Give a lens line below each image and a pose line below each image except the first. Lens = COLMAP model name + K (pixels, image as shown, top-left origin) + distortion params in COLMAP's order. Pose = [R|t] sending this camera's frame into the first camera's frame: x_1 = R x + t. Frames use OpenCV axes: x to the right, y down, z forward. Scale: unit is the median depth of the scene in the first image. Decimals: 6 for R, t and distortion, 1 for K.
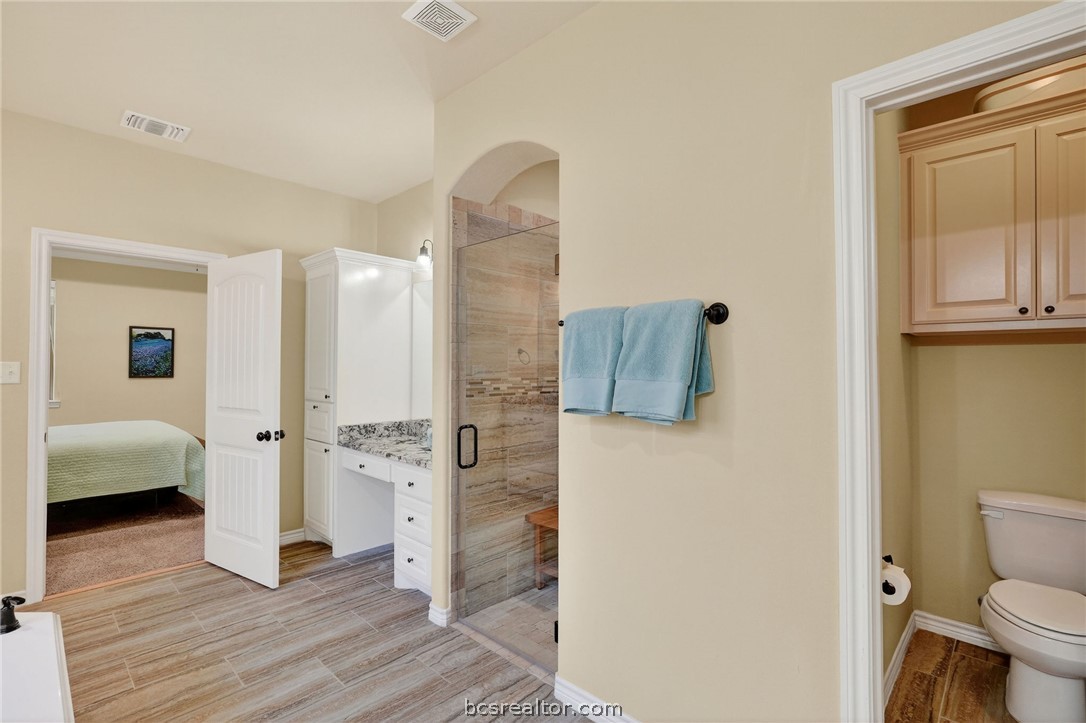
lens RADIAL K [[498.9, 0, 545.4], [0, 498.9, 360.0], [0, 0, 1]] dist [-0.026743, 0.011906]
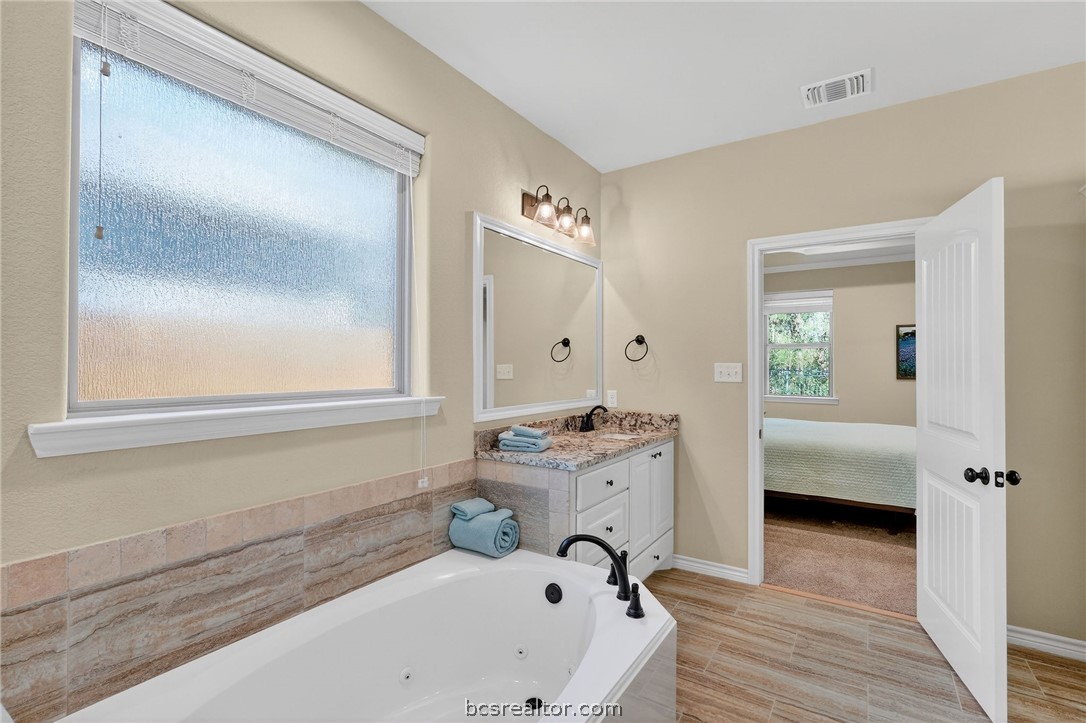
lens RADIAL K [[498.9, 0, 545.4], [0, 498.9, 360.0], [0, 0, 1]] dist [-0.026743, 0.011906]
pose [[0.176838, -0.014206, -0.984137, -0.037302], [0.012616, 0.999846, -0.012166, 0.004946], [0.984159, -0.010264, 0.176990, 0.340196]]
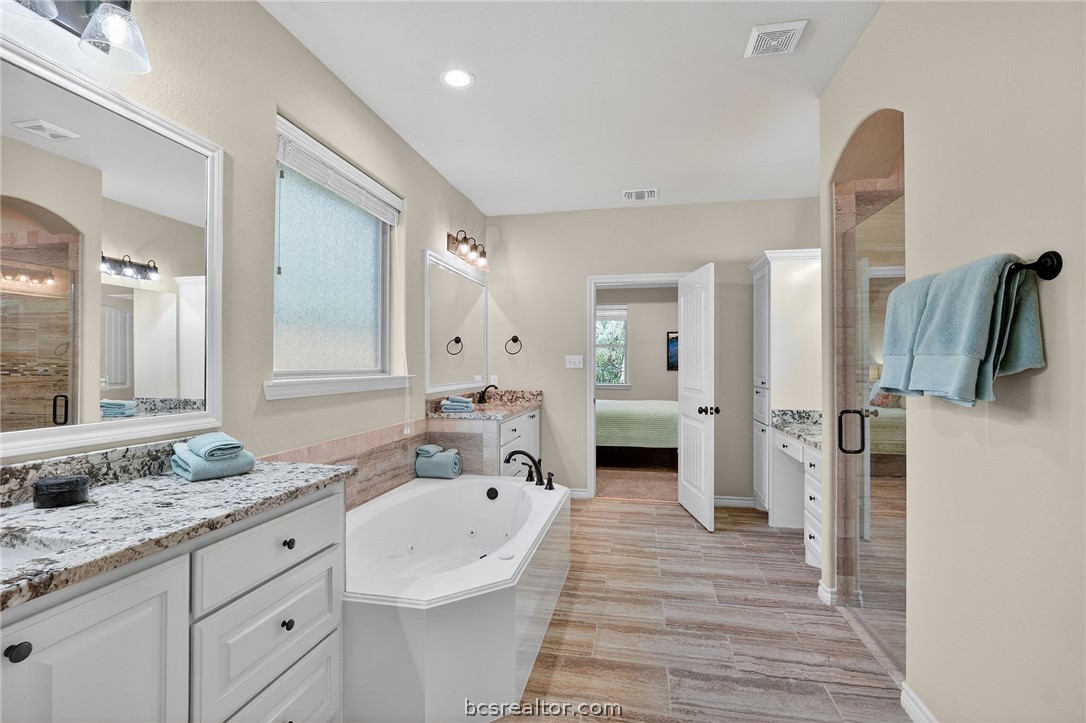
lens RADIAL K [[498.9, 0, 545.4], [0, 498.9, 360.0], [0, 0, 1]] dist [-0.026743, 0.011906]
pose [[0.531460, -0.010785, -0.847015, 0.311446], [0.012352, 0.999911, -0.004982, 0.024966], [0.846994, -0.007815, 0.531546, -0.032194]]
